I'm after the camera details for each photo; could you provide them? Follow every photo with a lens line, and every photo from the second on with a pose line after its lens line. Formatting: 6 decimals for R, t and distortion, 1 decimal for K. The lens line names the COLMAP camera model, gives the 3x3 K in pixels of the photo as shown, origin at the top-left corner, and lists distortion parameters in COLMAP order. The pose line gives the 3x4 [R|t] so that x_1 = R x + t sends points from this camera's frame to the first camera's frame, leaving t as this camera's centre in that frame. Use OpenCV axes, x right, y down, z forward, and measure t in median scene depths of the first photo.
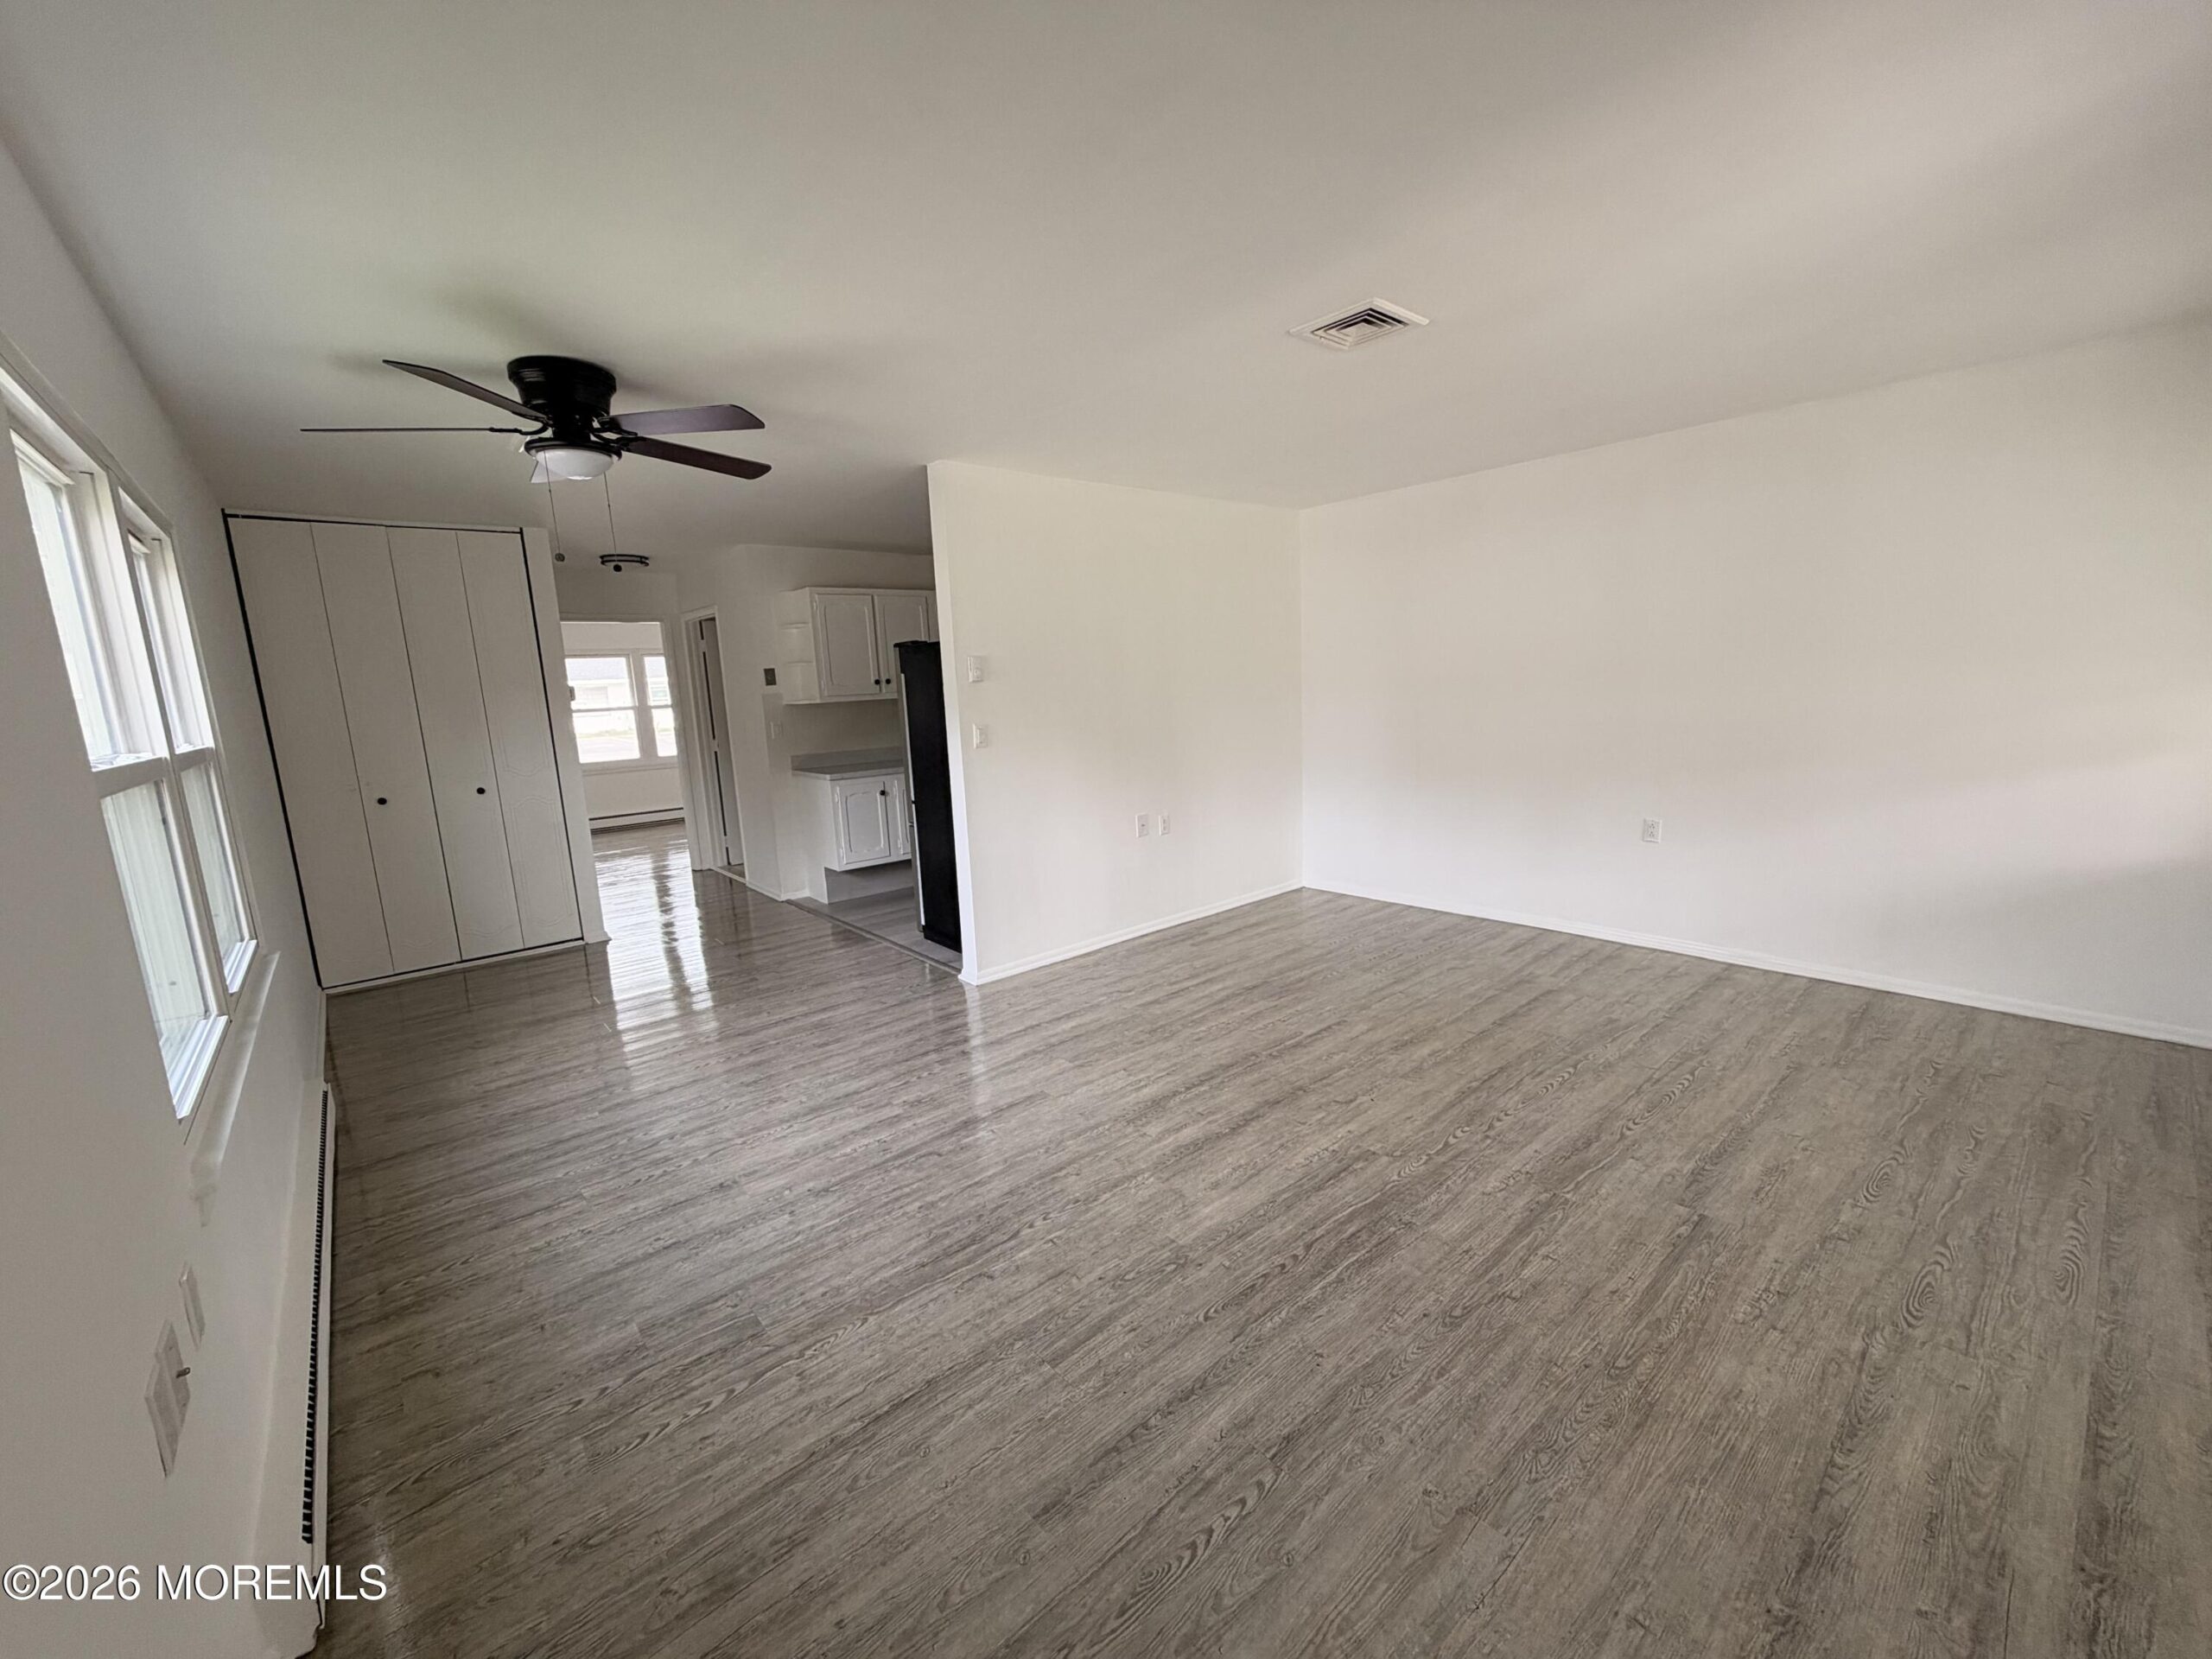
lens RADIAL K [[881.1, 0, 1101.3], [0, 881.1, 829.4], [0, 0, 1]] dist [-0.001004, 0.000545]
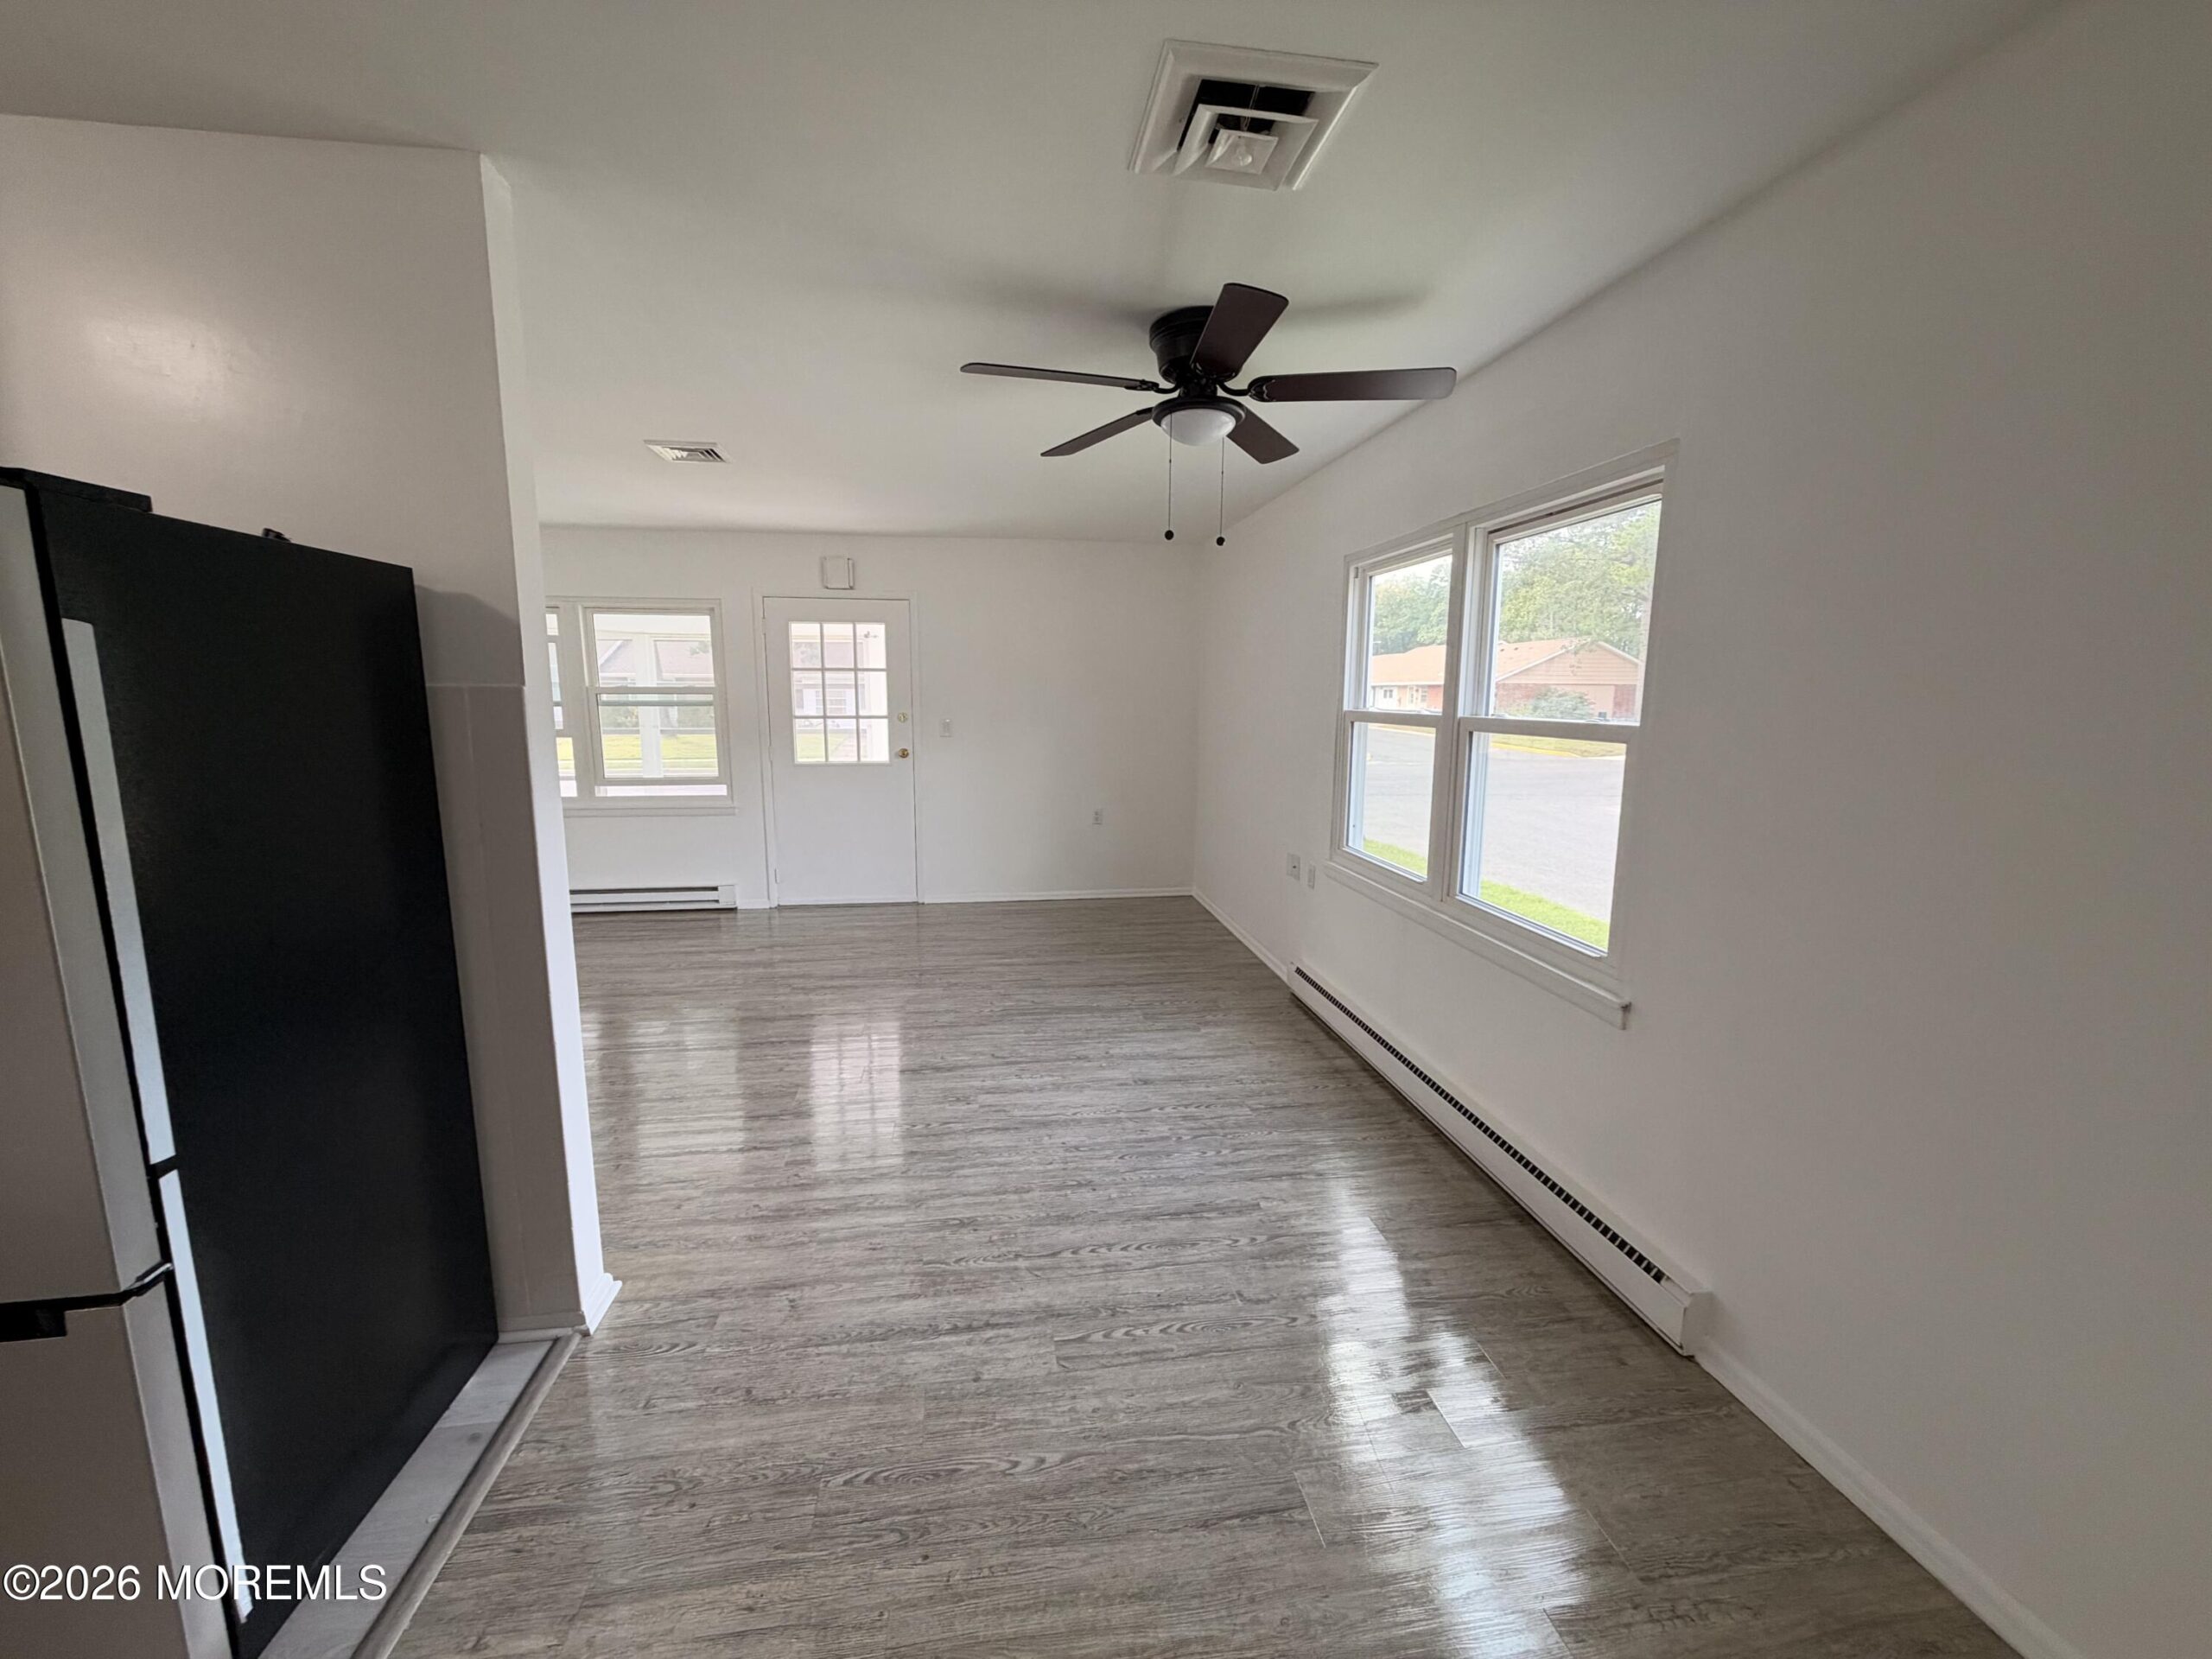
lens RADIAL K [[883.1, 0, 1101.1], [0, 883.1, 829.4], [0, 0, 1]] dist [-0.001234, 0.000568]
pose [[-0.846435, -0.040630, 0.530939, -0.919764], [0.122371, 0.955557, 0.268210, -0.252072], [-0.518240, 0.291994, -0.803845, 1.731202]]
